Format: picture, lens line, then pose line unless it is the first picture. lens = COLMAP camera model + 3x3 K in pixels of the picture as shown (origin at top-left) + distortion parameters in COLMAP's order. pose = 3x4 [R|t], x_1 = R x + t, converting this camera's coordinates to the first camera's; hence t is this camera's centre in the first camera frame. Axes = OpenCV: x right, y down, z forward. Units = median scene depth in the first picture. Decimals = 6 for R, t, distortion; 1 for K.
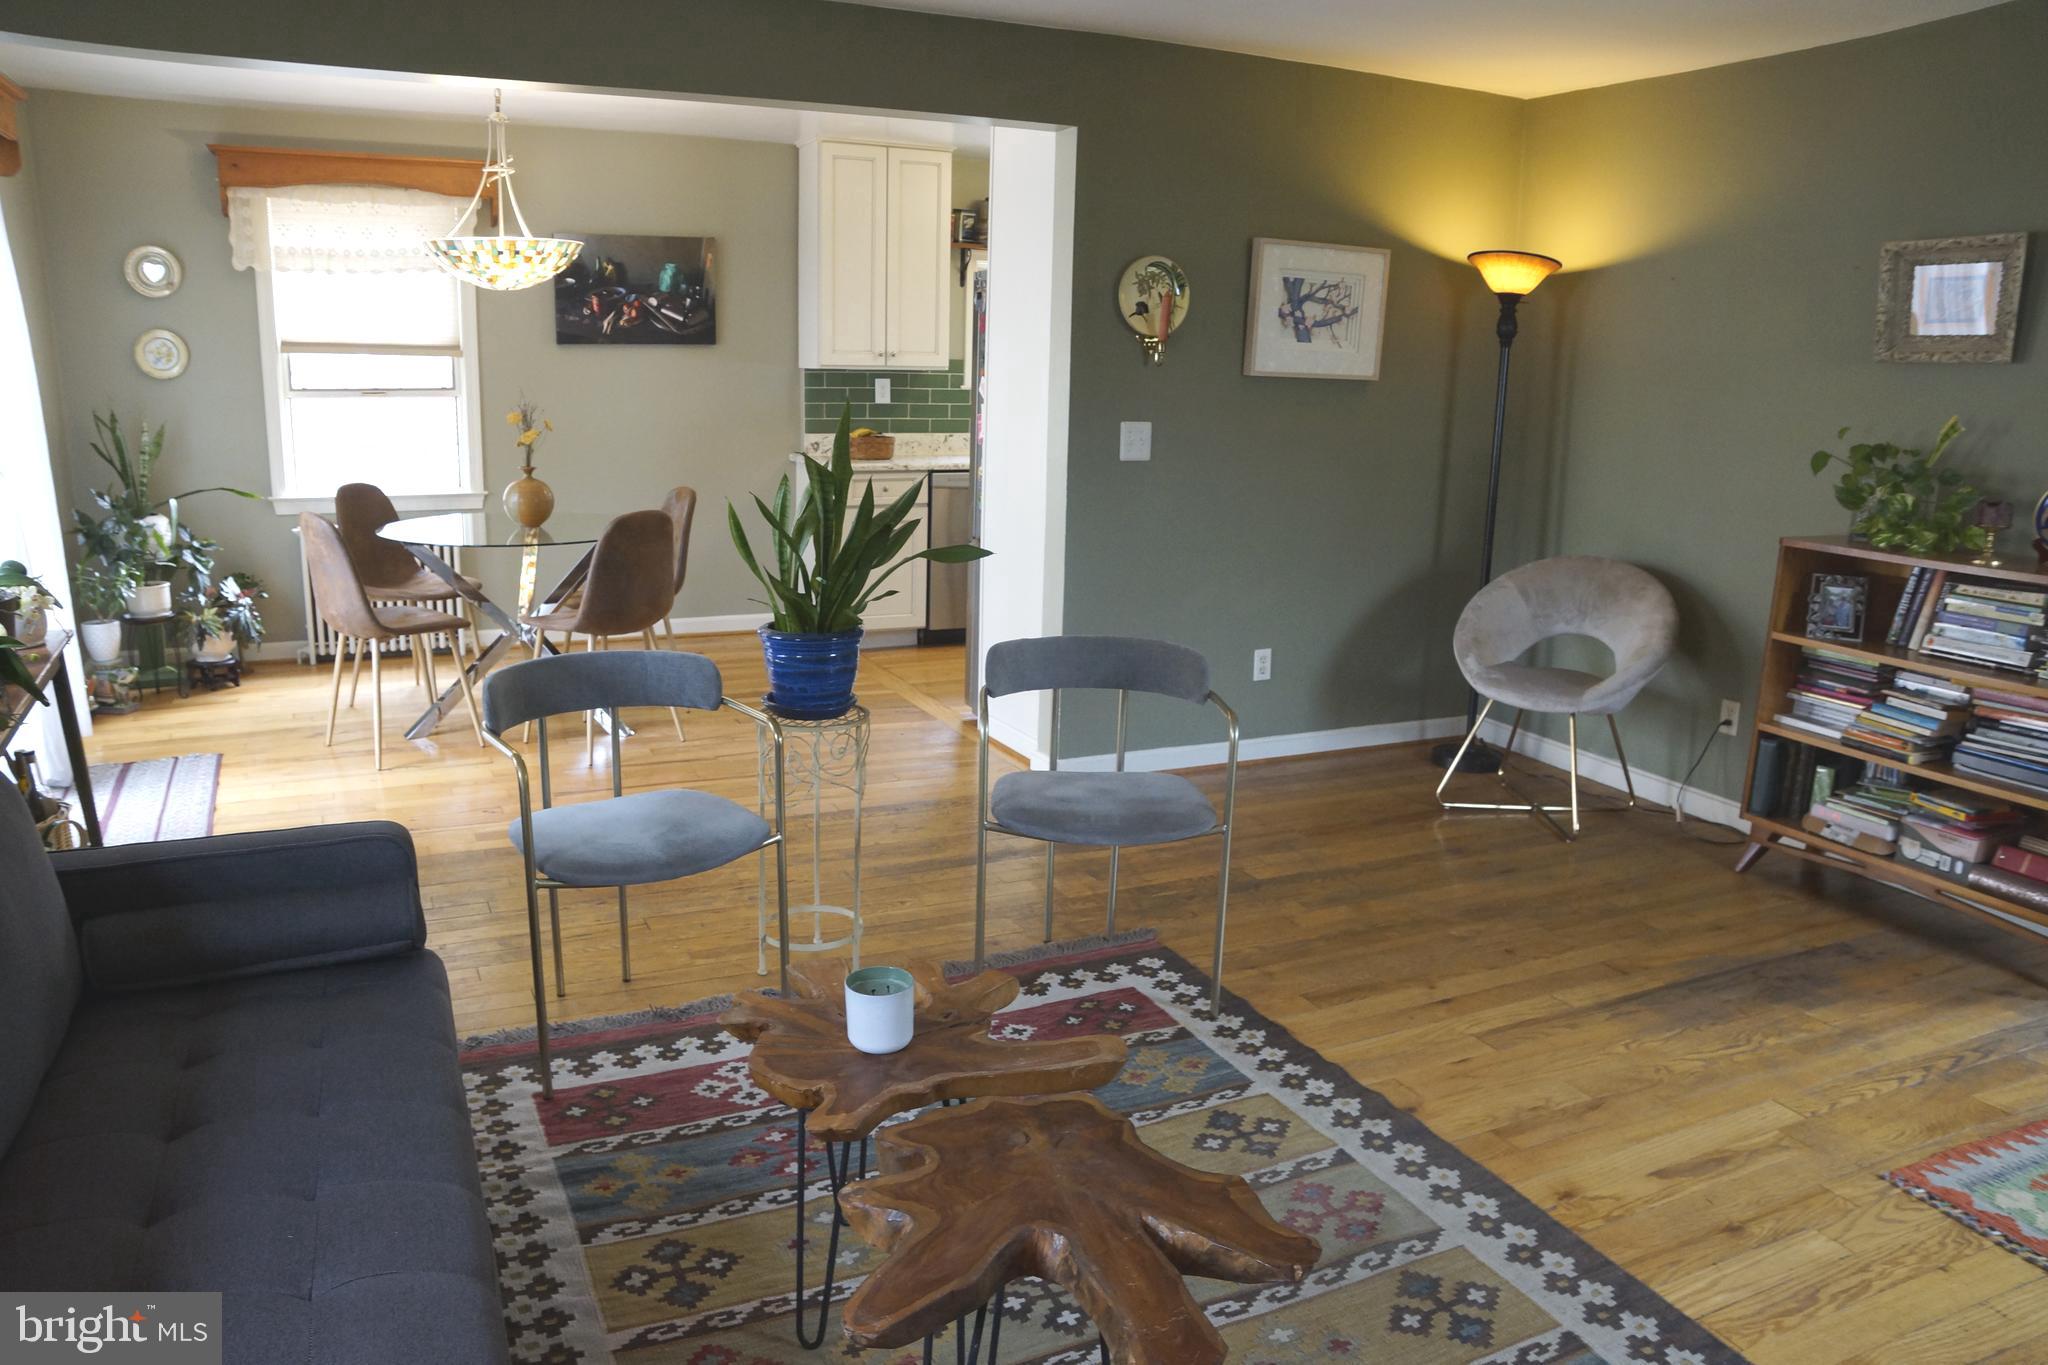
lens RADIAL K [[1435.6, 0, 1008.2], [0, 1435.6, 719.8], [0, 0, 1]] dist [-0.167168, 0.126692]
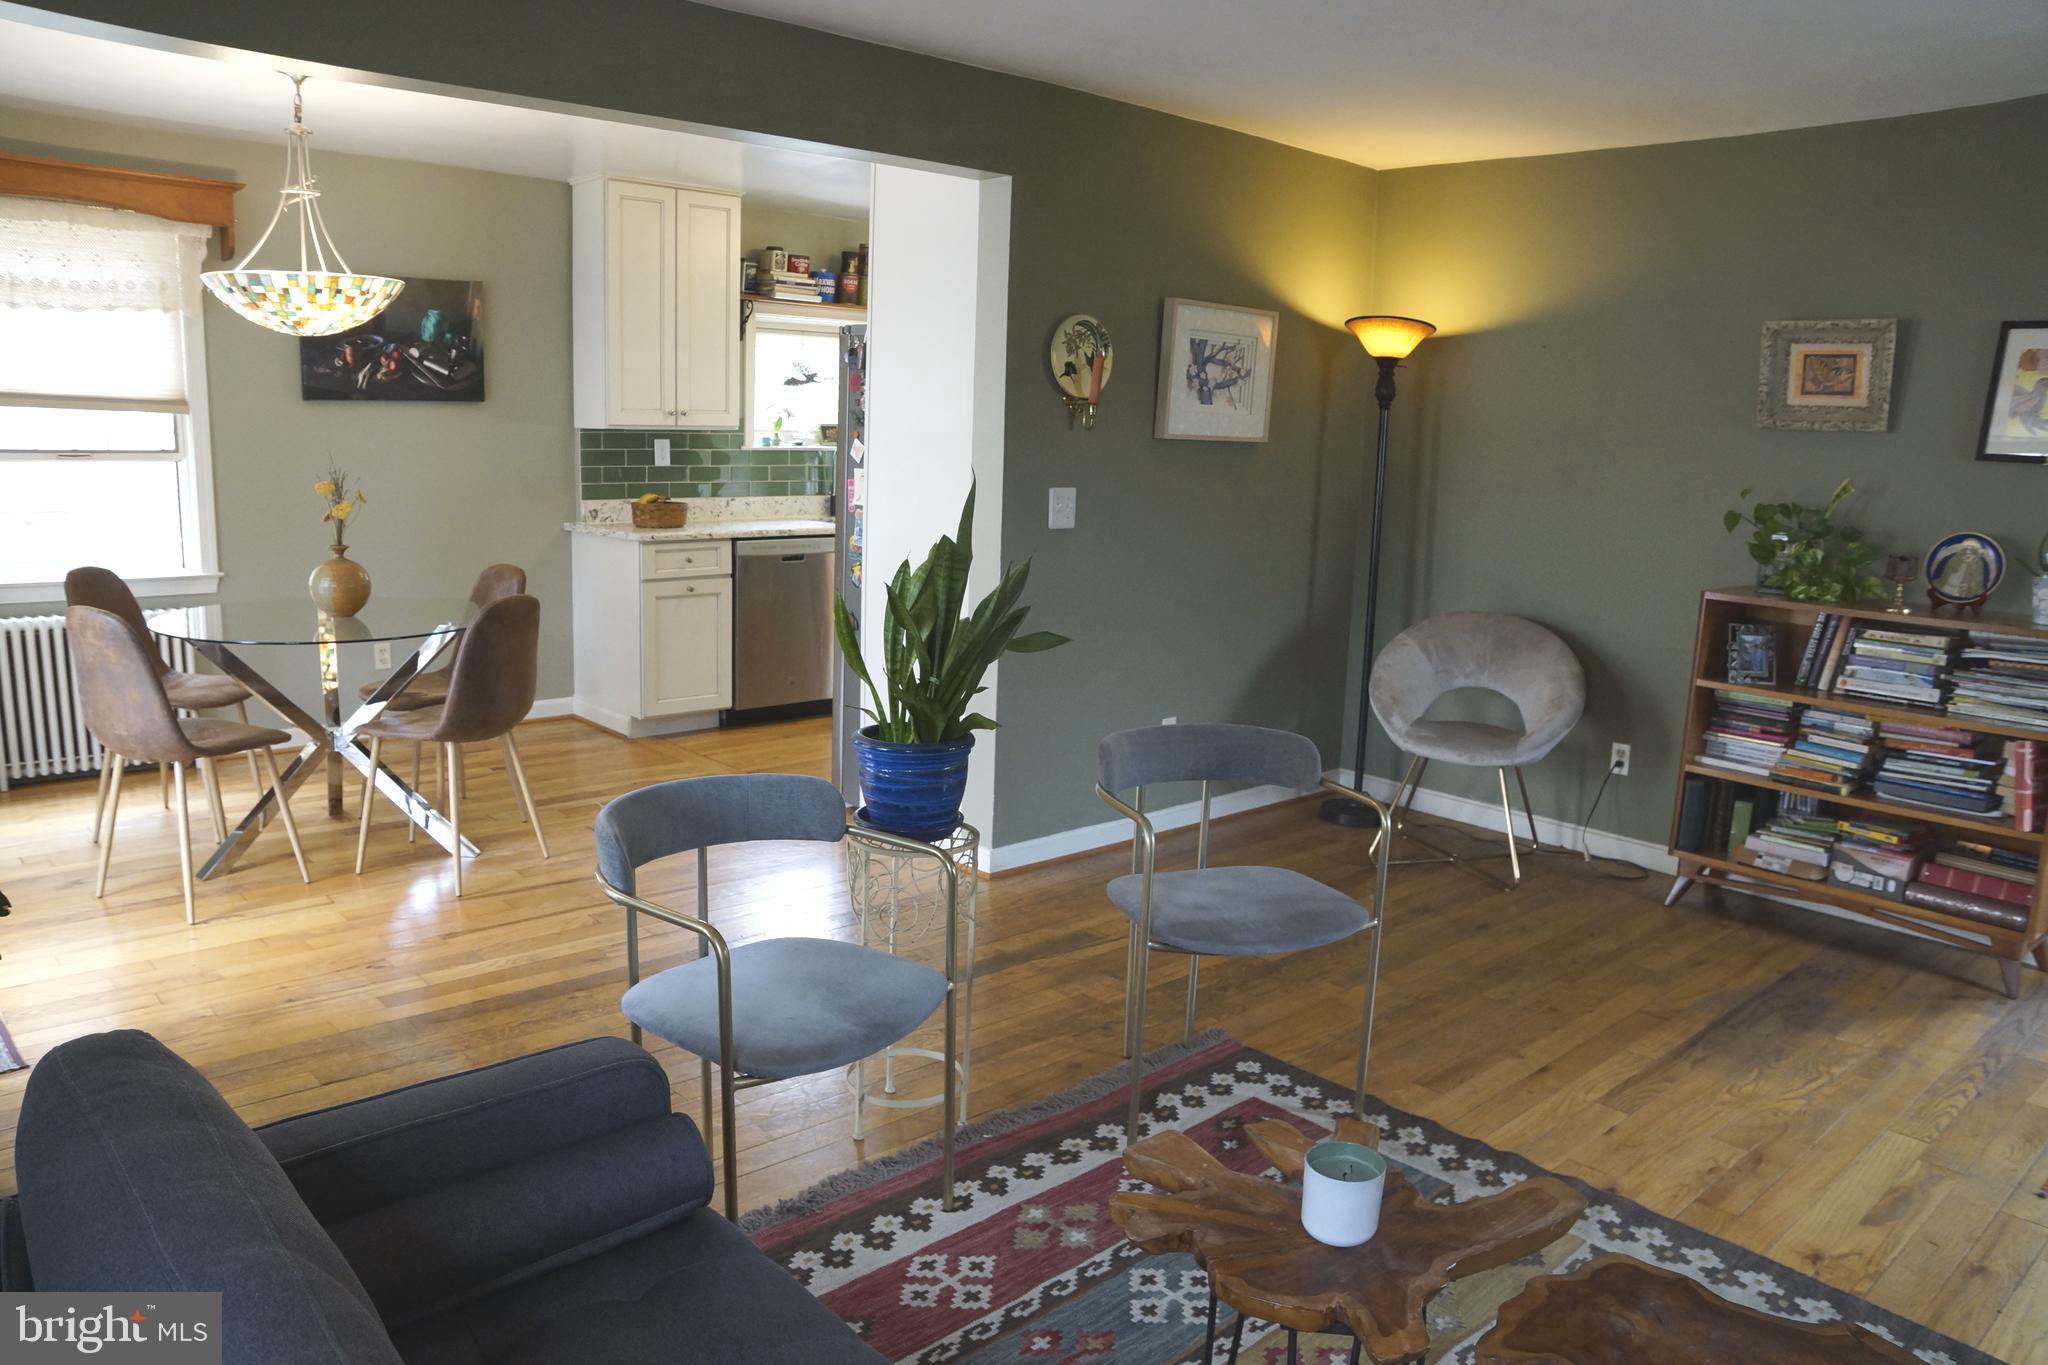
lens RADIAL K [[1435.6, 0, 1008.2], [0, 1435.6, 719.8], [0, 0, 1]] dist [-0.167168, 0.126692]
pose [[0.956455, -0.053266, 0.286977, -0.270681], [0.063325, 0.997657, -0.025880, -0.038834], [-0.284926, 0.042926, 0.957588, 0.124517]]
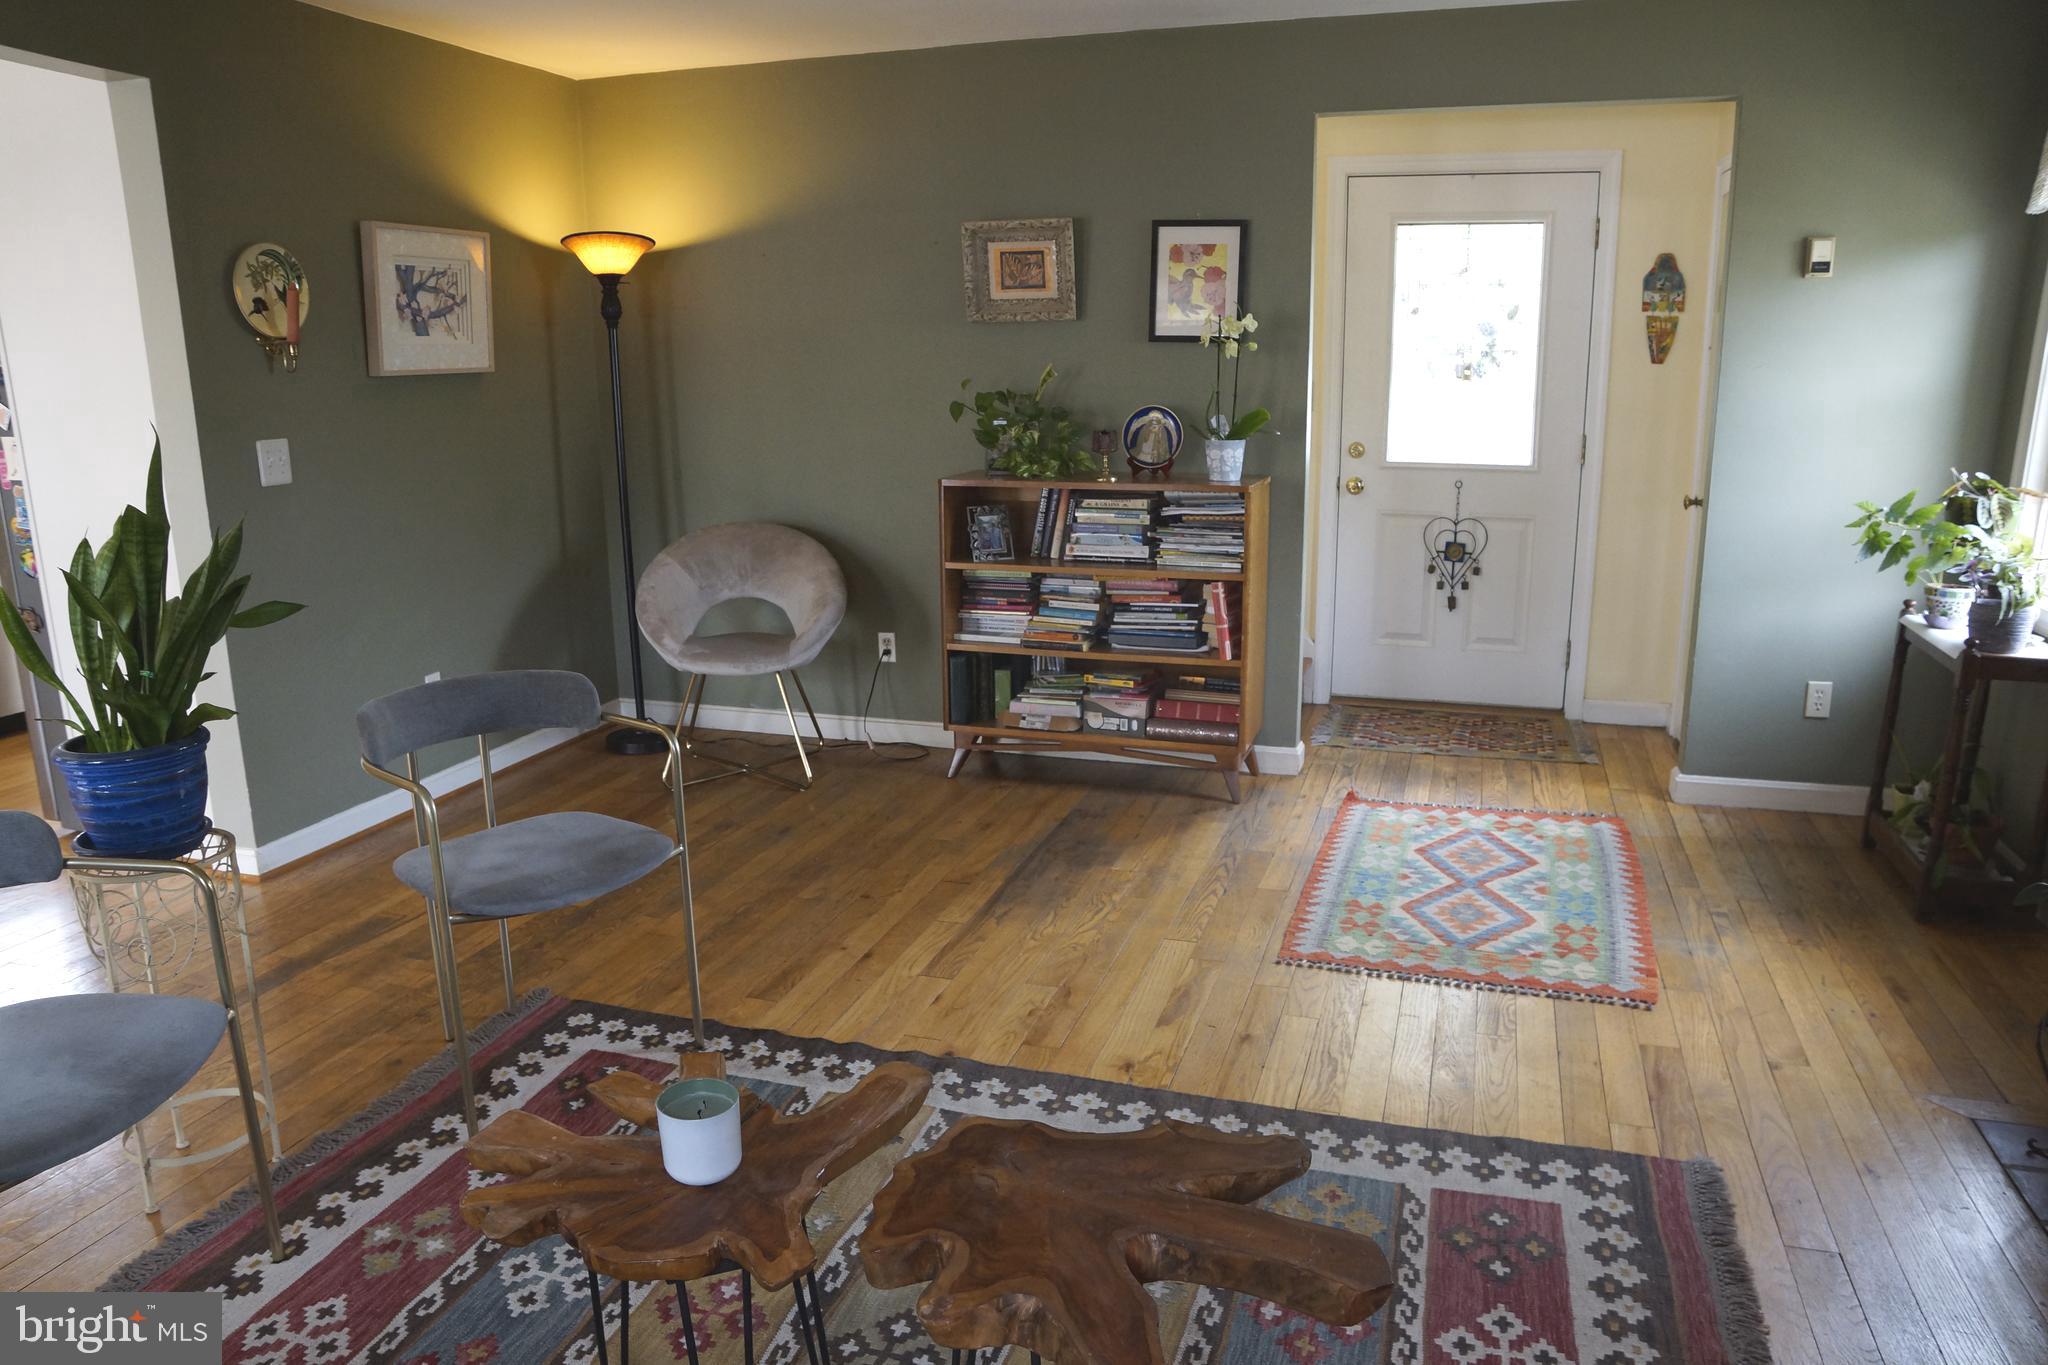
lens RADIAL K [[1435.6, 0, 1008.2], [0, 1435.6, 719.8], [0, 0, 1]] dist [-0.167168, 0.126692]
pose [[0.684805, -0.212333, 0.697106, -0.261453], [0.205097, 0.974098, 0.095225, -0.039946], [-0.699269, 0.077764, 0.710616, 0.139601]]
